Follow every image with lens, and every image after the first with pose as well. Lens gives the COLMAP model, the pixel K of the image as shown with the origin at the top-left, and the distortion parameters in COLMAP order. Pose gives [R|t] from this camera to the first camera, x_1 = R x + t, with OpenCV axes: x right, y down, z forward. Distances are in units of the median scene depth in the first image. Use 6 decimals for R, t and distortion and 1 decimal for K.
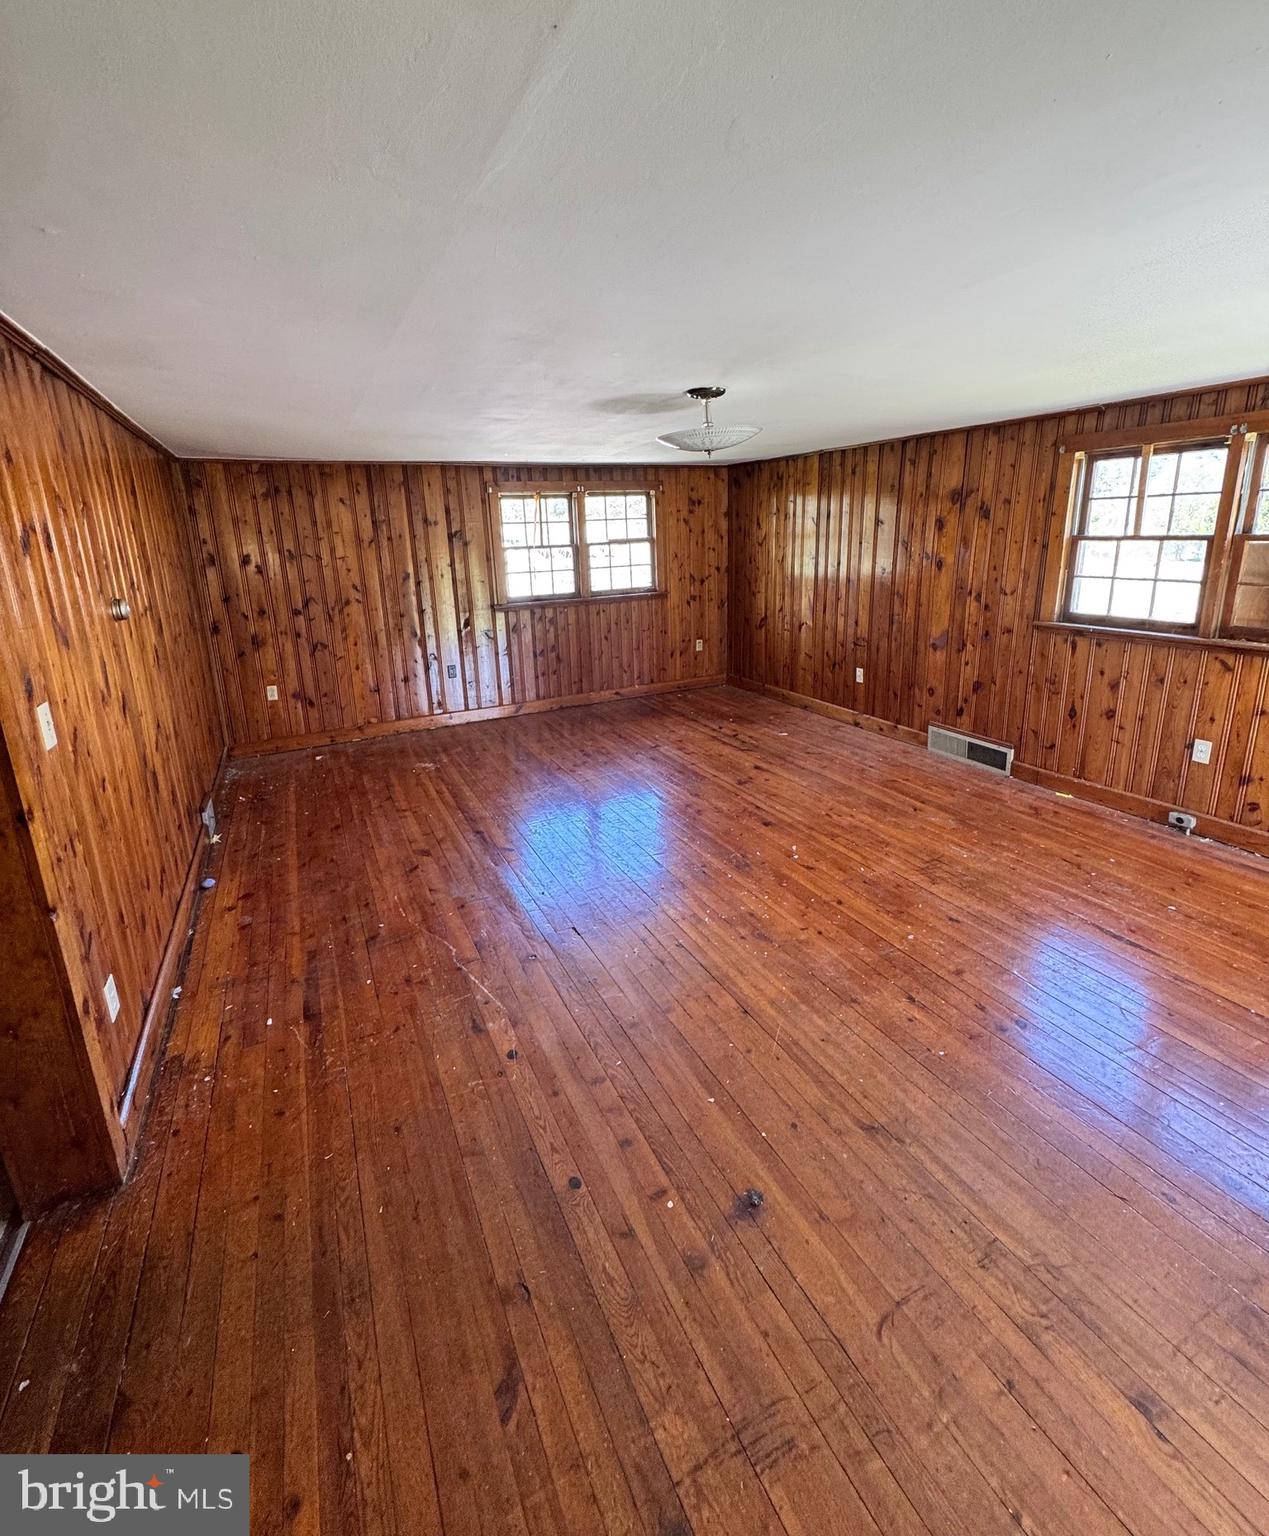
lens RADIAL K [[676.5, 0, 637.4], [0, 676.5, 688.9], [0, 0, 1]] dist [0.000002, 0.000370]
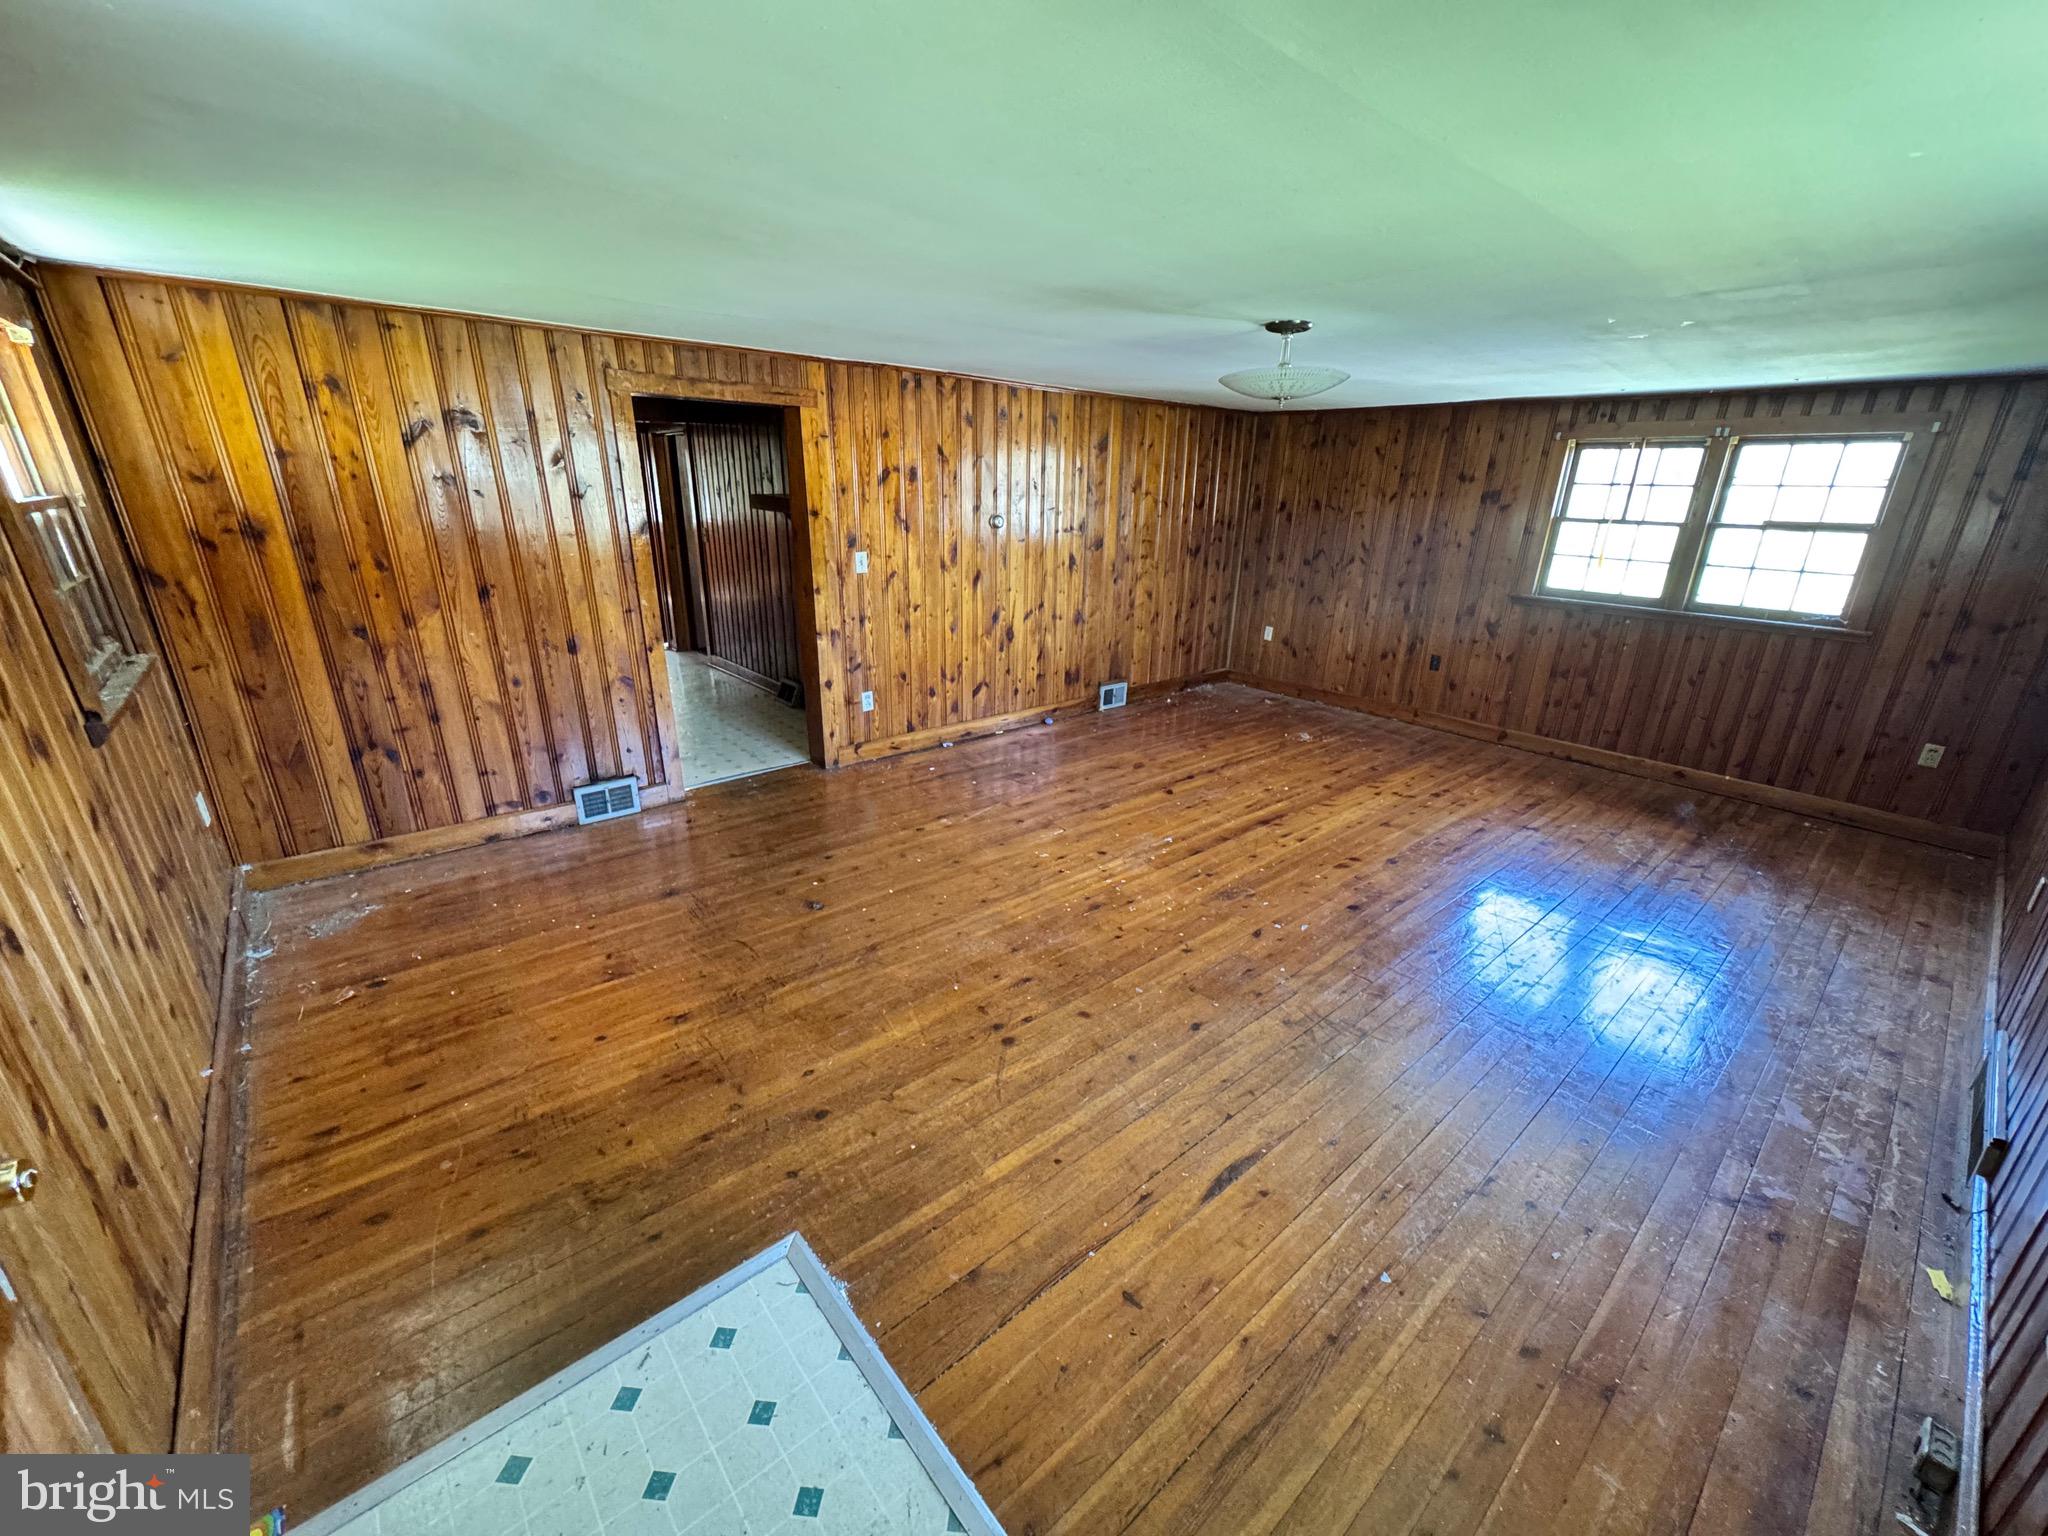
lens RADIAL K [[821.9, 0, 1024.0], [0, 821.9, 768.0], [0, 0, 1]] dist [-0.001110, -0.000397]
pose [[0.232602, 0.355621, -0.905224, 0.719632], [-0.255355, 0.920429, 0.295979, -0.096083], [0.938451, 0.162308, 0.304904, 0.299070]]
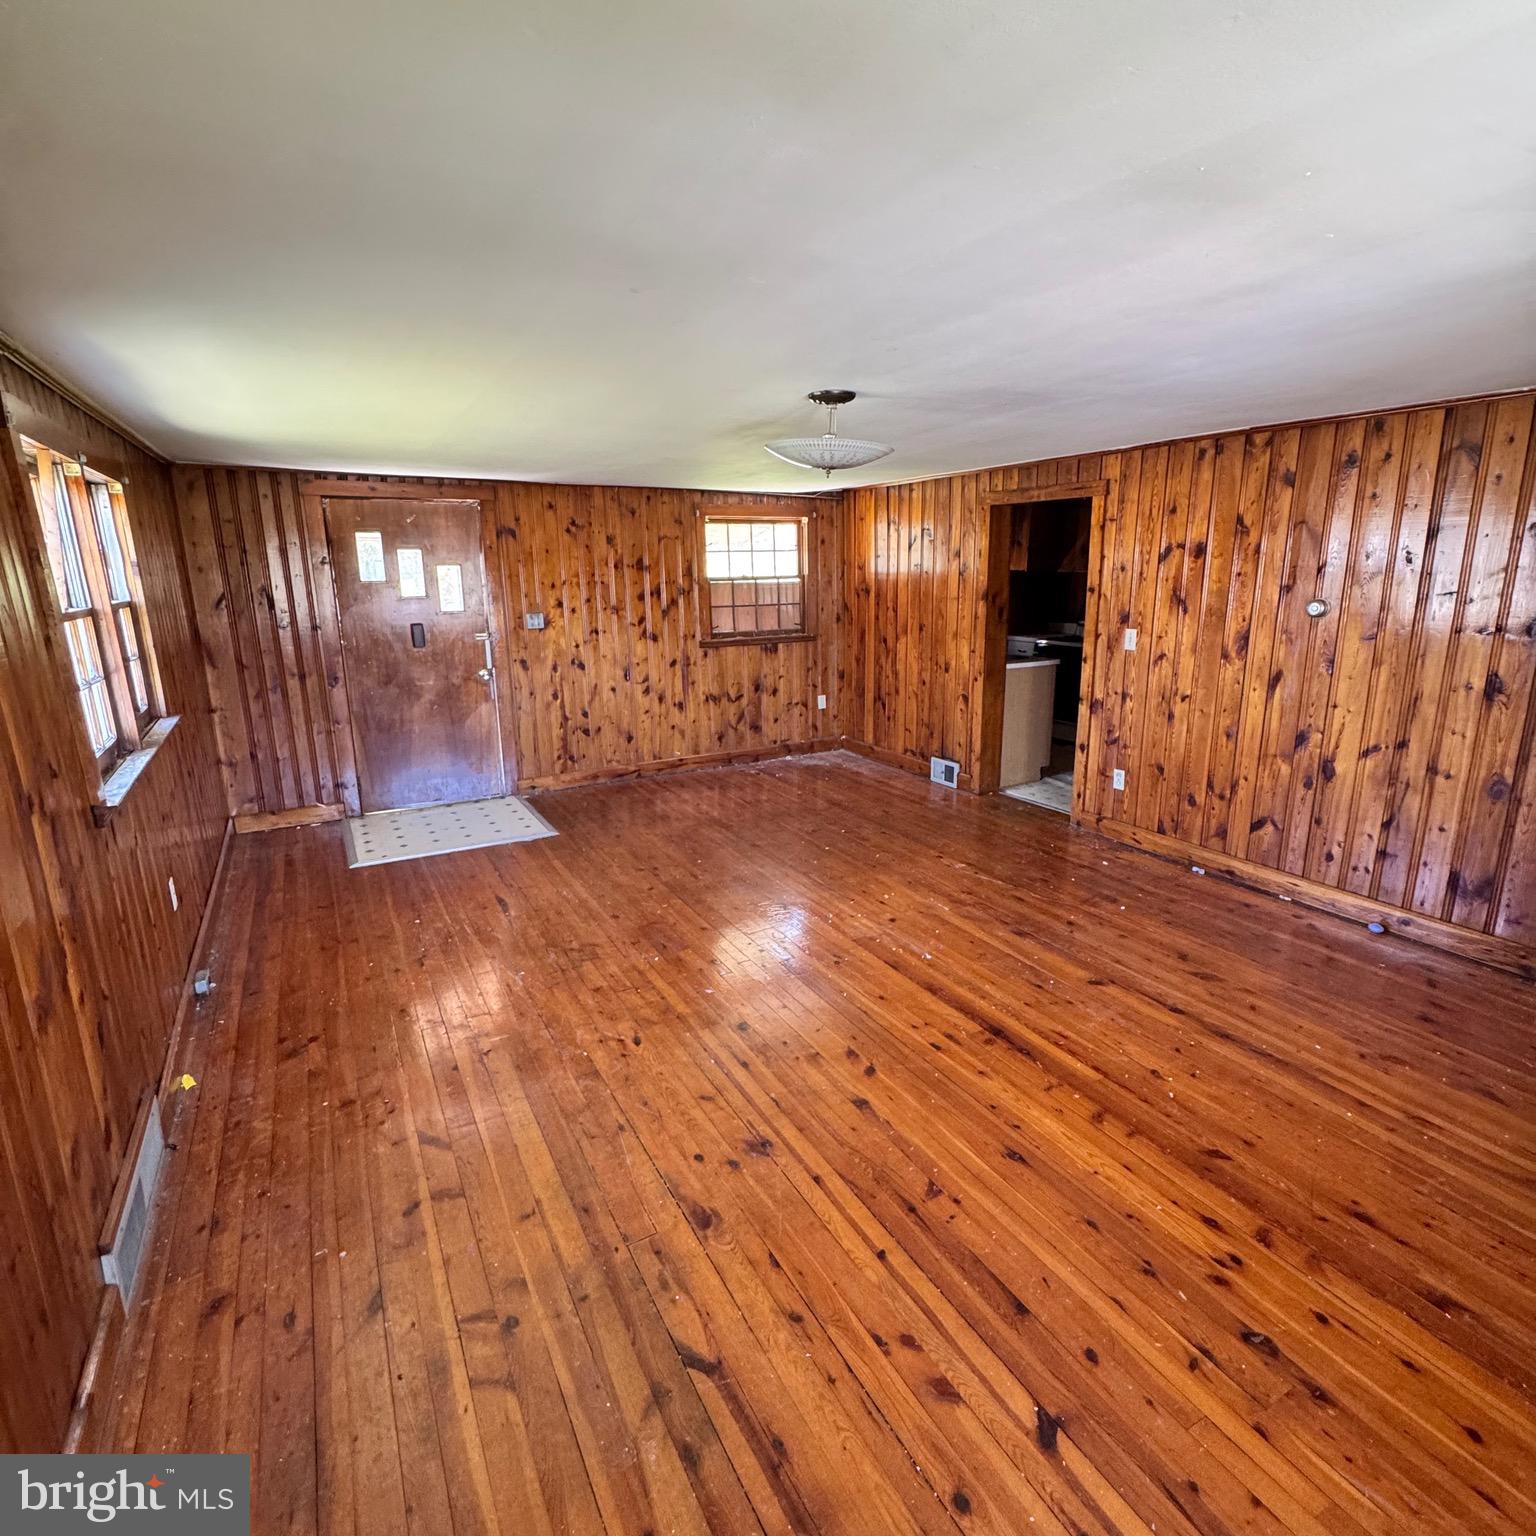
lens RADIAL K [[813.9, 0, 768.0], [0, 813.9, 768.0], [0, 0, 1]] dist [-0.003873, 0.001613]
pose [[-0.998358, 0.051842, -0.024378, 0.142628], [0.034736, 0.886191, 0.462016, -0.312924], [0.045556, 0.460410, -0.886537, 1.307107]]
